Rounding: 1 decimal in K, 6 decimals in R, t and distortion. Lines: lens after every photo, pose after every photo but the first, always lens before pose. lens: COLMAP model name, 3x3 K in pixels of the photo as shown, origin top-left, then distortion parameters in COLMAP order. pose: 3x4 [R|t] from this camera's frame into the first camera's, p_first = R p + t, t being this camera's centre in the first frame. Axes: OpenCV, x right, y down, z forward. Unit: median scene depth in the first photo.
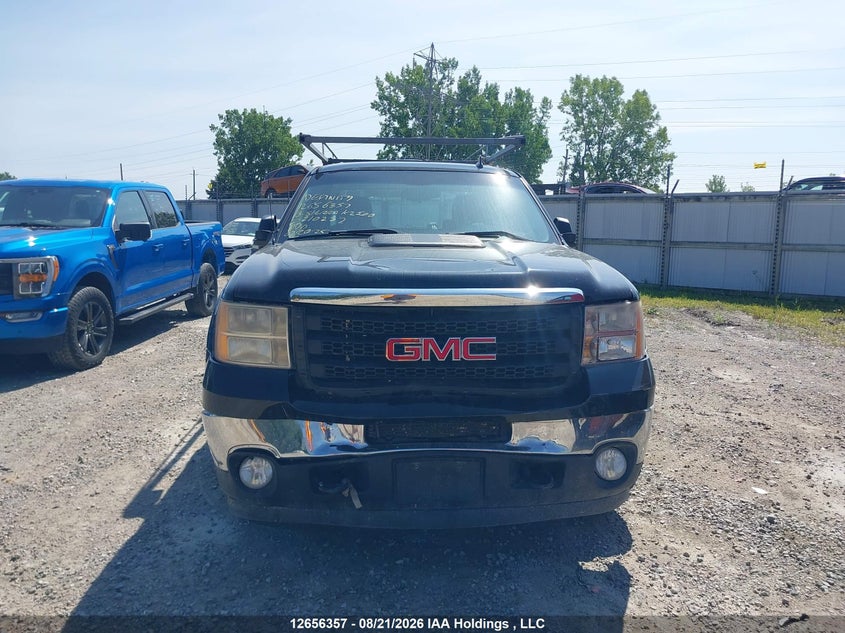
lens RADIAL K [[662.4, 0, 422.5], [0, 662.4, 316.5], [0, 0, 1]] dist [0.011181, -0.007506]
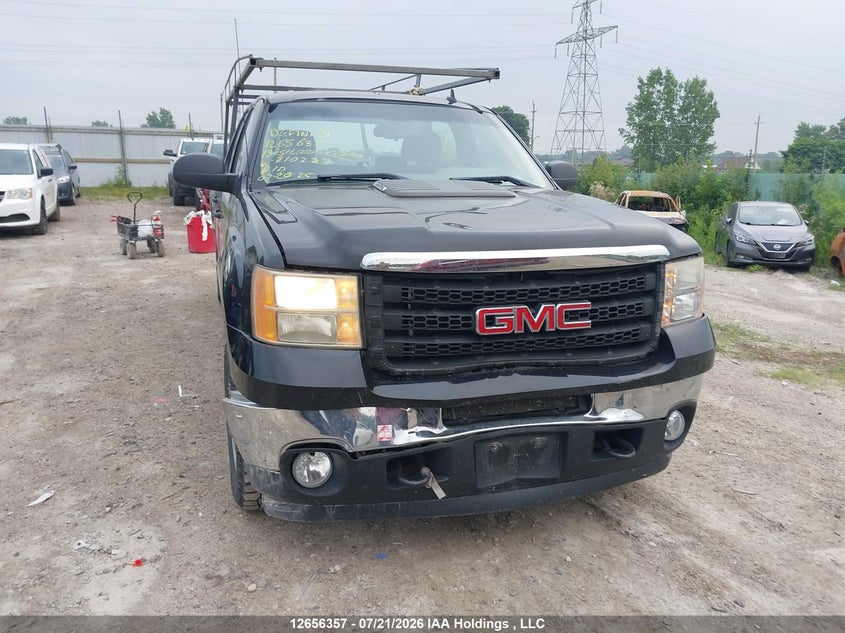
lens RADIAL K [[662.4, 0, 422.5], [0, 662.4, 316.5], [0, 0, 1]] dist [0.011181, -0.007506]
pose [[0.971269, -0.045218, 0.233648, -0.315078], [0.021302, 0.994361, 0.103890, -0.046969], [-0.237028, -0.095928, 0.966755, 0.170240]]
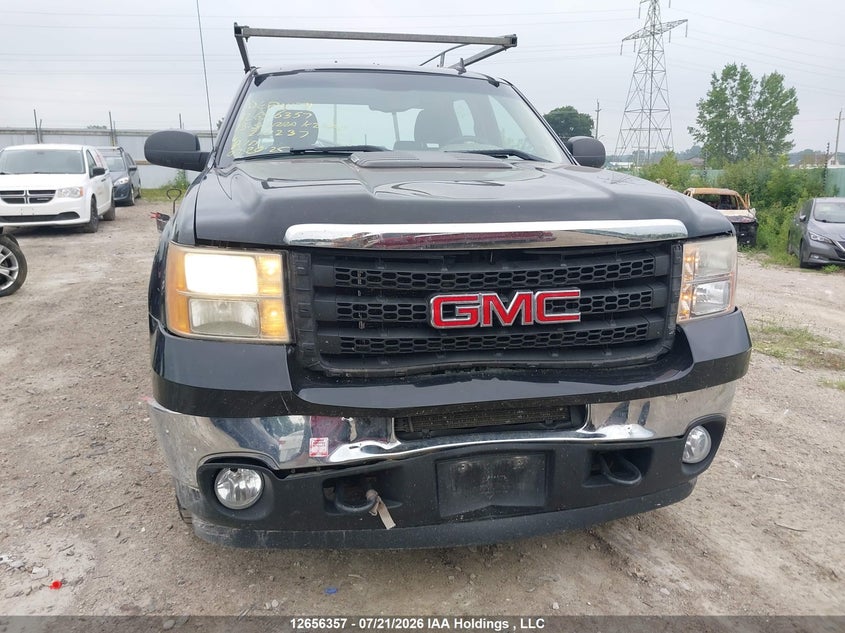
lens RADIAL K [[660.8, 0, 421.5], [0, 660.8, 321.9], [0, 0, 1]] dist [0.004188, -0.003766]
pose [[0.989481, -0.034967, 0.140371, -0.156998], [0.020075, 0.994149, 0.106140, -0.013177], [-0.143261, -0.102206, 0.984393, 0.303173]]
